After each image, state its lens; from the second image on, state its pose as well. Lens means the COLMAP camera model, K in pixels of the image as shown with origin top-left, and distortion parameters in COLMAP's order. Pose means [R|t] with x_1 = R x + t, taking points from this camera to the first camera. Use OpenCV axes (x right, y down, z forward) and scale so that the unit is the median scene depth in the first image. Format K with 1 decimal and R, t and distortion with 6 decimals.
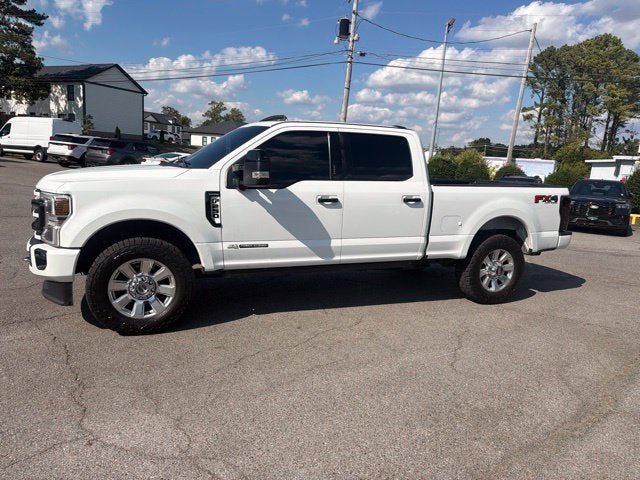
lens RADIAL K [[451.1, 0, 320.9], [0, 451.1, 245.3], [0, 0, 1]] dist [0.040882, -0.053140]
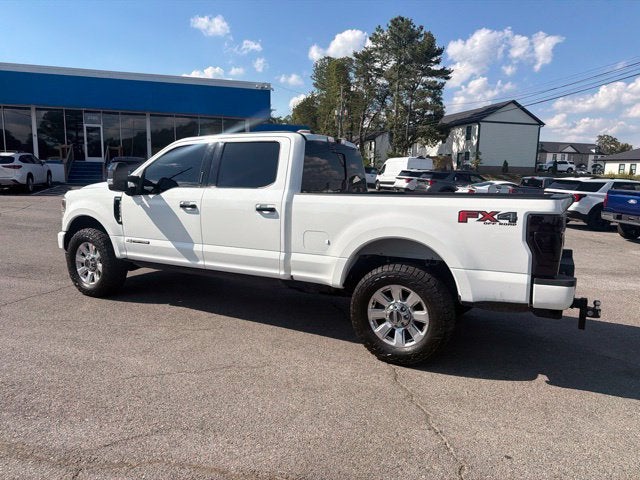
lens RADIAL K [[451.1, 0, 318.9], [0, 451.1, 239.0], [0, 0, 1]] dist [0.040882, -0.053140]
pose [[0.627965, 0.061422, -0.775814, 0.200512], [-0.129524, 0.991226, -0.026364, -0.006627], [0.767388, 0.117042, 0.630411, 0.108540]]
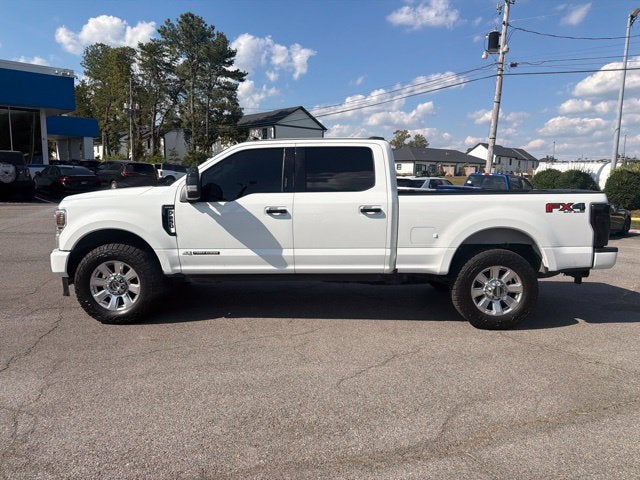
lens RADIAL K [[451.1, 0, 320.0], [0, 451.1, 236.9], [0, 0, 1]] dist [0.040882, -0.053140]
pose [[0.916763, 0.000623, -0.399432, 0.101003], [-0.029748, 0.997328, -0.066720, 0.005044], [0.398323, 0.073049, 0.914332, 0.015989]]
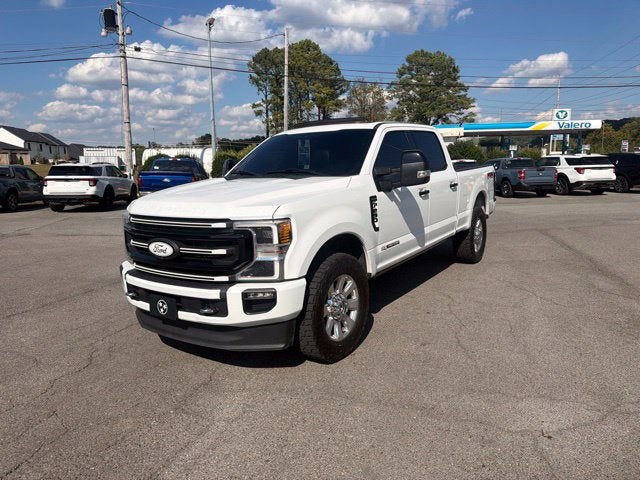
lens RADIAL K [[451.1, 0, 320.7], [0, 451.1, 236.9], [0, 0, 1]] dist [0.040882, -0.053140]
pose [[0.833951, -0.169790, 0.525069, -0.150138], [0.175116, 0.983736, 0.039975, -0.015558], [-0.523316, 0.058611, 0.850120, 0.038640]]
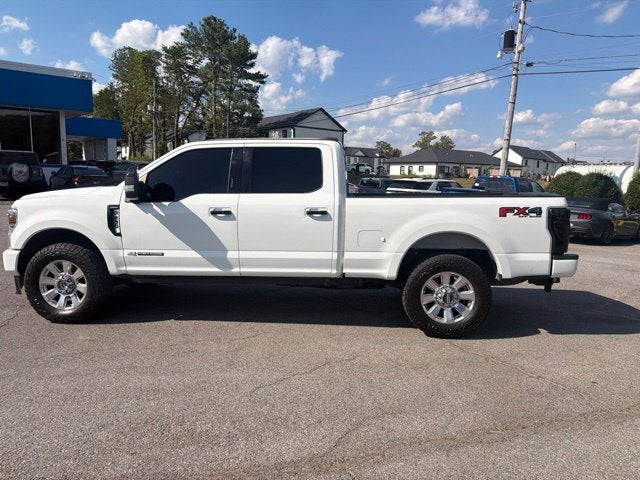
lens RADIAL K [[451.1, 0, 319.9], [0, 451.1, 237.2], [0, 0, 1]] dist [0.040882, -0.053140]
pose [[0.893317, 0.011539, -0.449280, 0.130792], [-0.046686, 0.996645, -0.067229, 0.002869], [0.446996, 0.081032, 0.890858, 0.035180]]
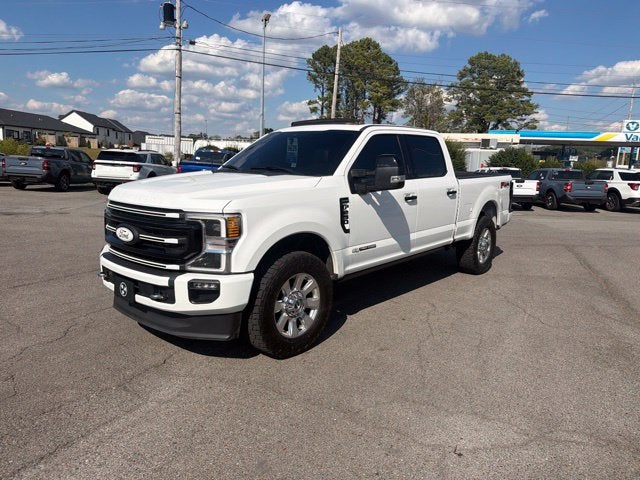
lens RADIAL K [[451.1, 0, 323.0], [0, 451.1, 237.6], [0, 0, 1]] dist [0.040882, -0.053140]
pose [[0.894114, -0.107746, 0.434685, -0.124551], [0.104798, 0.994016, 0.030827, -0.011538], [-0.435405, 0.017992, 0.900055, 0.022250]]
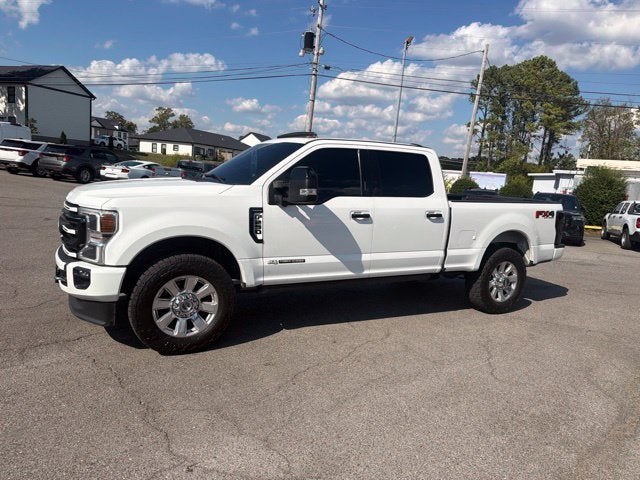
lens RADIAL K [[451.1, 0, 322.0], [0, 451.1, 245.5], [0, 0, 1]] dist [0.040882, -0.053140]
pose [[0.993711, -0.003870, 0.111904, -0.035554], [0.006069, 0.999795, -0.019315, -0.002574], [-0.111807, 0.019873, 0.993531, -0.001039]]
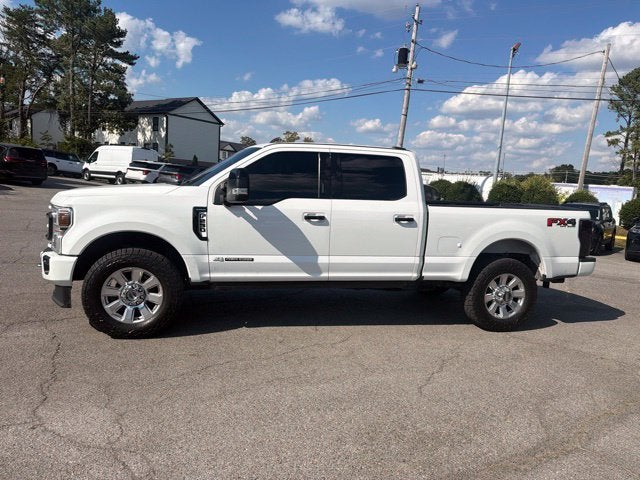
lens RADIAL K [[451.1, 0, 319.9], [0, 451.1, 241.3], [0, 0, 1]] dist [0.040882, -0.053140]
pose [[0.987640, 0.023600, -0.154952, 0.035789], [-0.033715, 0.997445, -0.062977, 0.003378], [0.153070, 0.067423, 0.985913, -0.000915]]
